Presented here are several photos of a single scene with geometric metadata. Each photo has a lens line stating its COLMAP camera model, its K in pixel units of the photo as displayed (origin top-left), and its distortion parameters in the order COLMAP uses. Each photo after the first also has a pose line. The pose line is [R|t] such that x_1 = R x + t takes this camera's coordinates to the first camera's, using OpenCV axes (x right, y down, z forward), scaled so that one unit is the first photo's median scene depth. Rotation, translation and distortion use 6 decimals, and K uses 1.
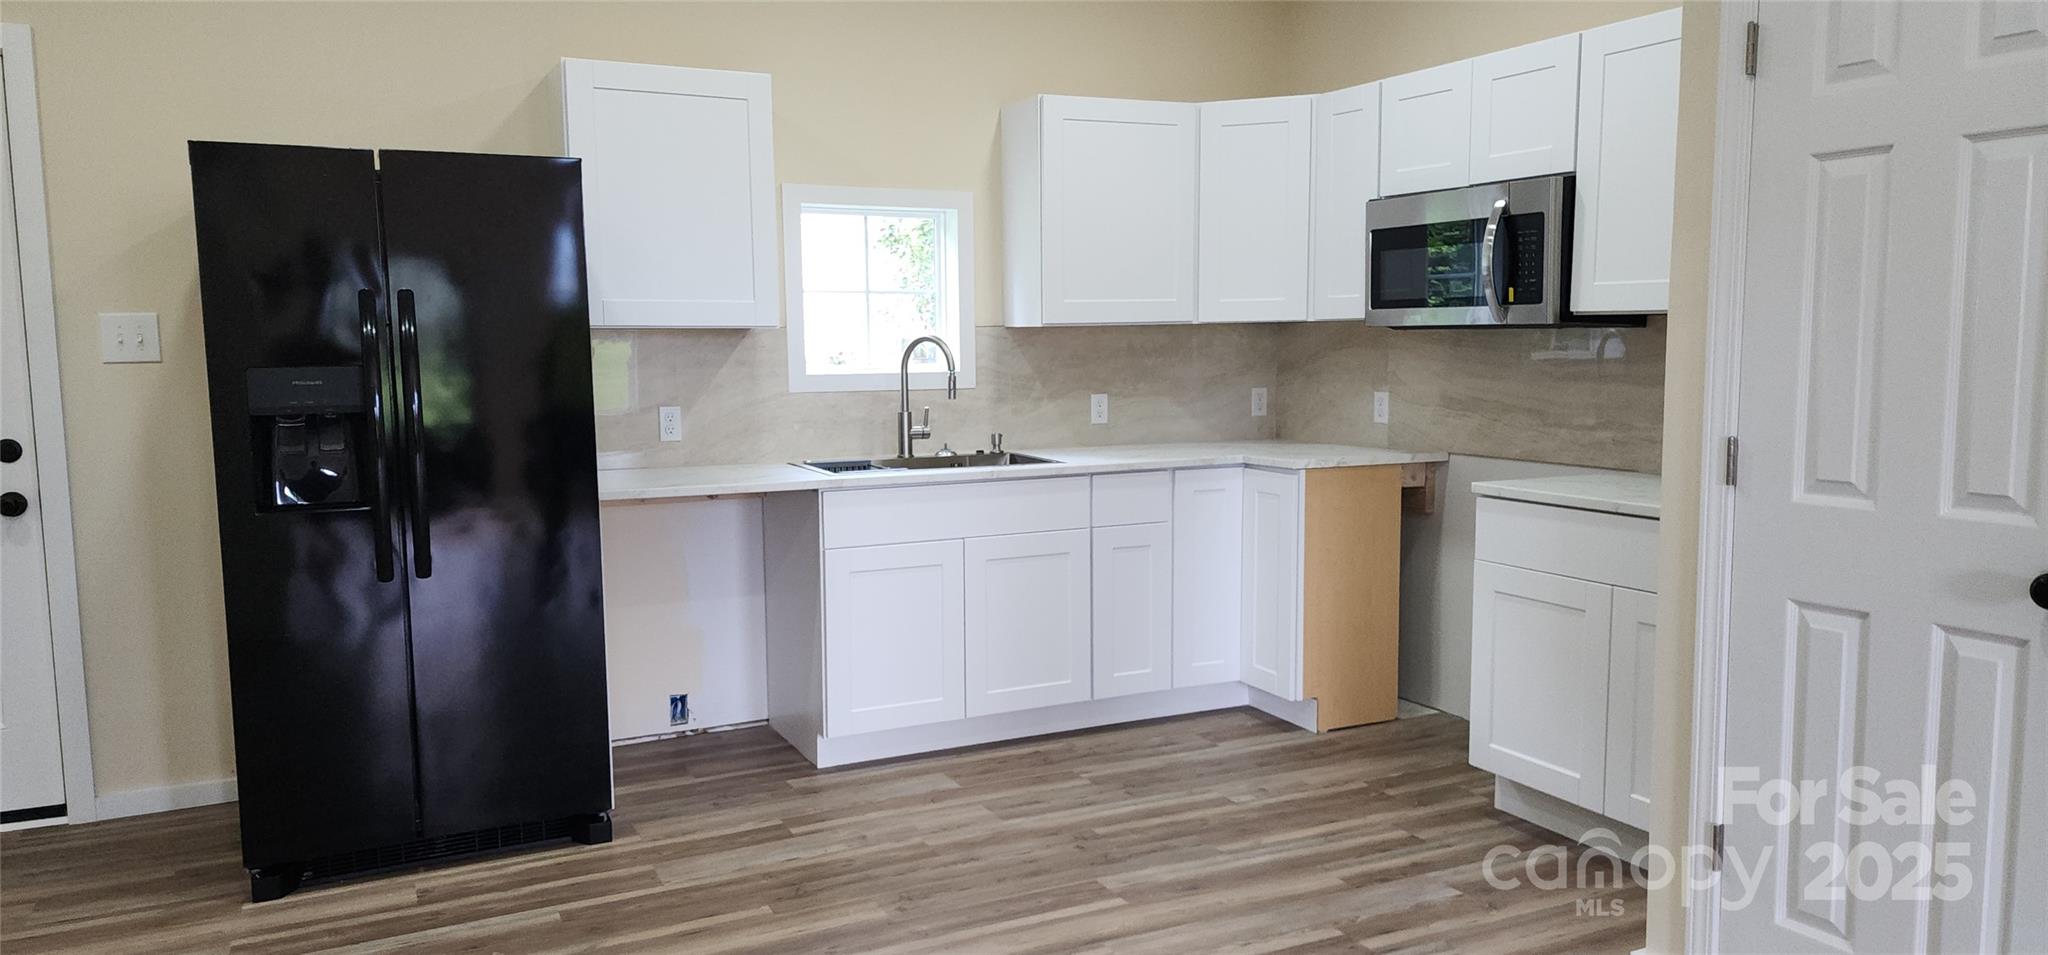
lens RADIAL K [[1354.7, 0, 995.4], [0, 1354.7, 493.3], [0, 0, 1]] dist [0.040714, -0.001843]
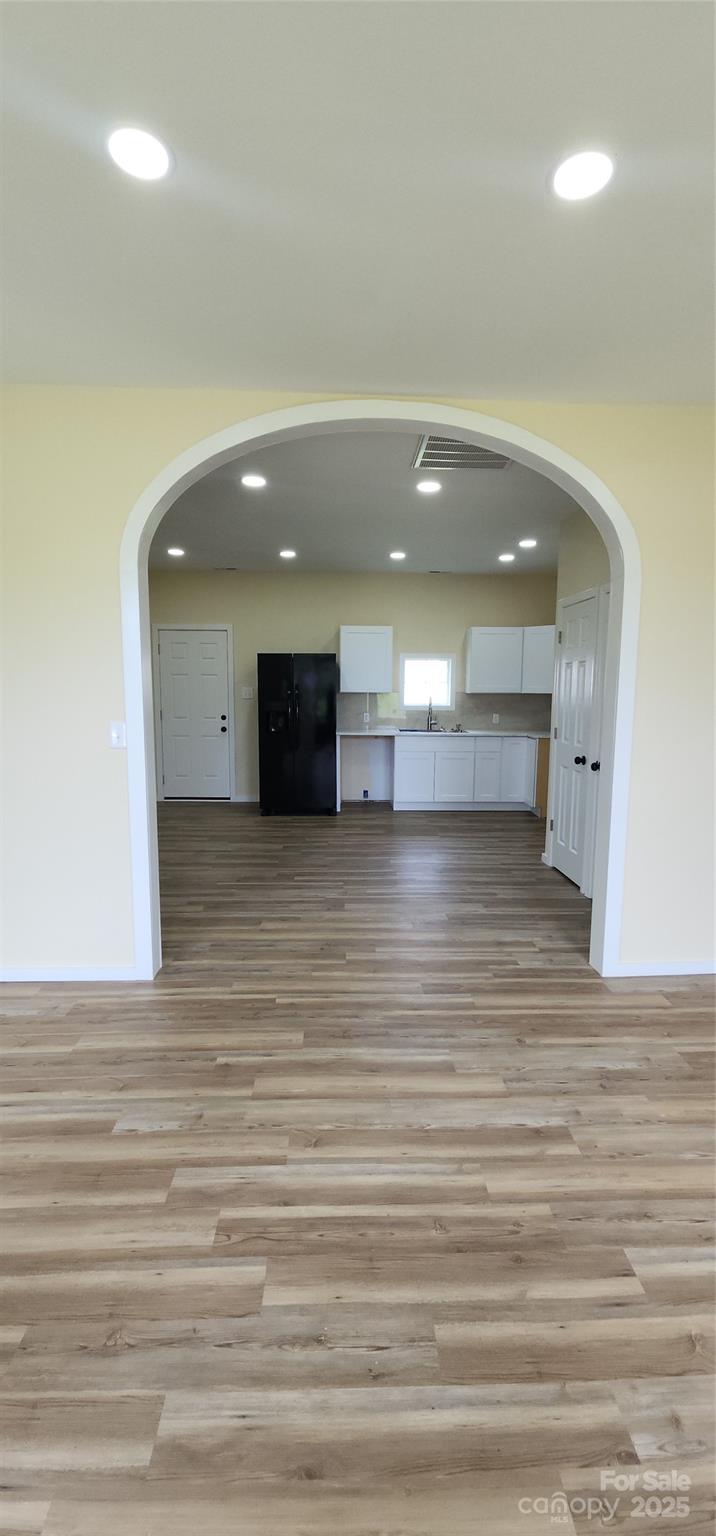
lens RADIAL K [[628.8, 0, 358.0], [0, 628.8, 768.0], [0, 0, 1]] dist [-0.001452, -0.000083]
pose [[0.915719, 0.070202, -0.395640, 0.461104], [-0.062963, 0.997526, 0.031272, 0.037057], [0.396856, -0.003726, 0.917873, -0.641470]]
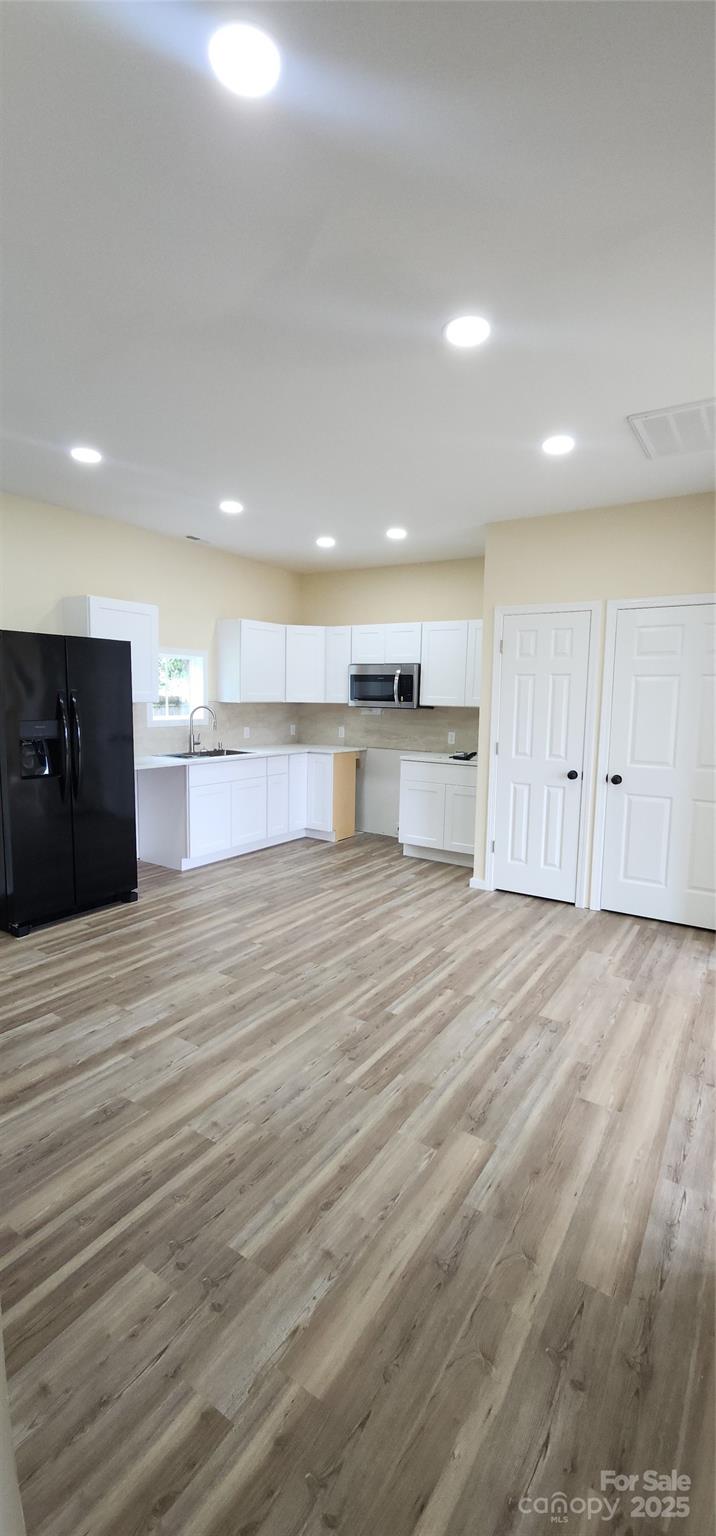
lens RADIAL K [[628.8, 0, 358.0], [0, 628.8, 768.0], [0, 0, 1]] dist [-0.001452, -0.000083]
pose [[0.856450, -0.033226, 0.515160, -0.459029], [0.031635, 0.999429, 0.011866, -0.000527], [-0.515260, 0.006134, 0.857012, -0.221097]]
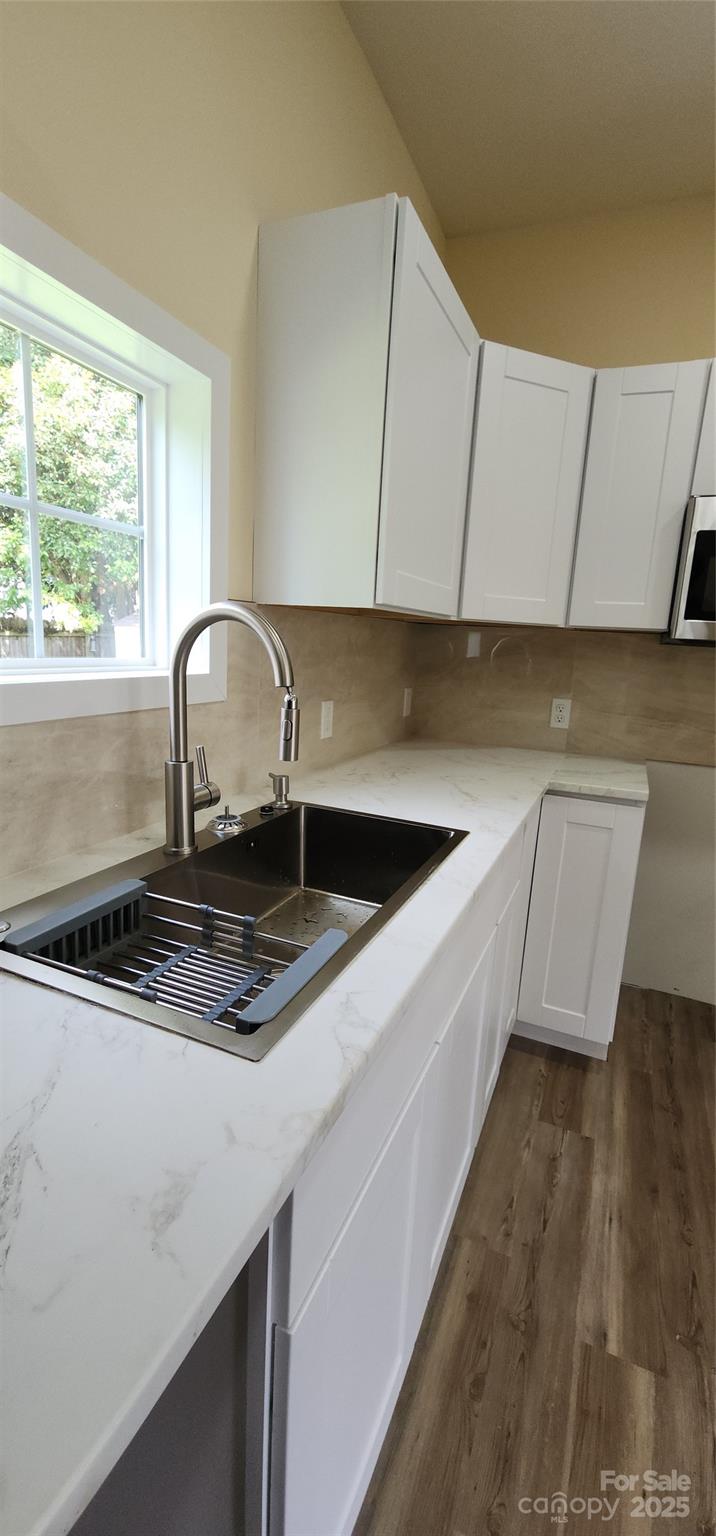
lens RADIAL K [[628.8, 0, 358.0], [0, 628.8, 768.0], [0, 0, 1]] dist [-0.001452, -0.000083]
pose [[0.754357, -0.079471, 0.651637, -0.185191], [0.014662, 0.994437, 0.104305, -0.087093], [-0.656301, -0.069129, 0.751326, 0.856375]]
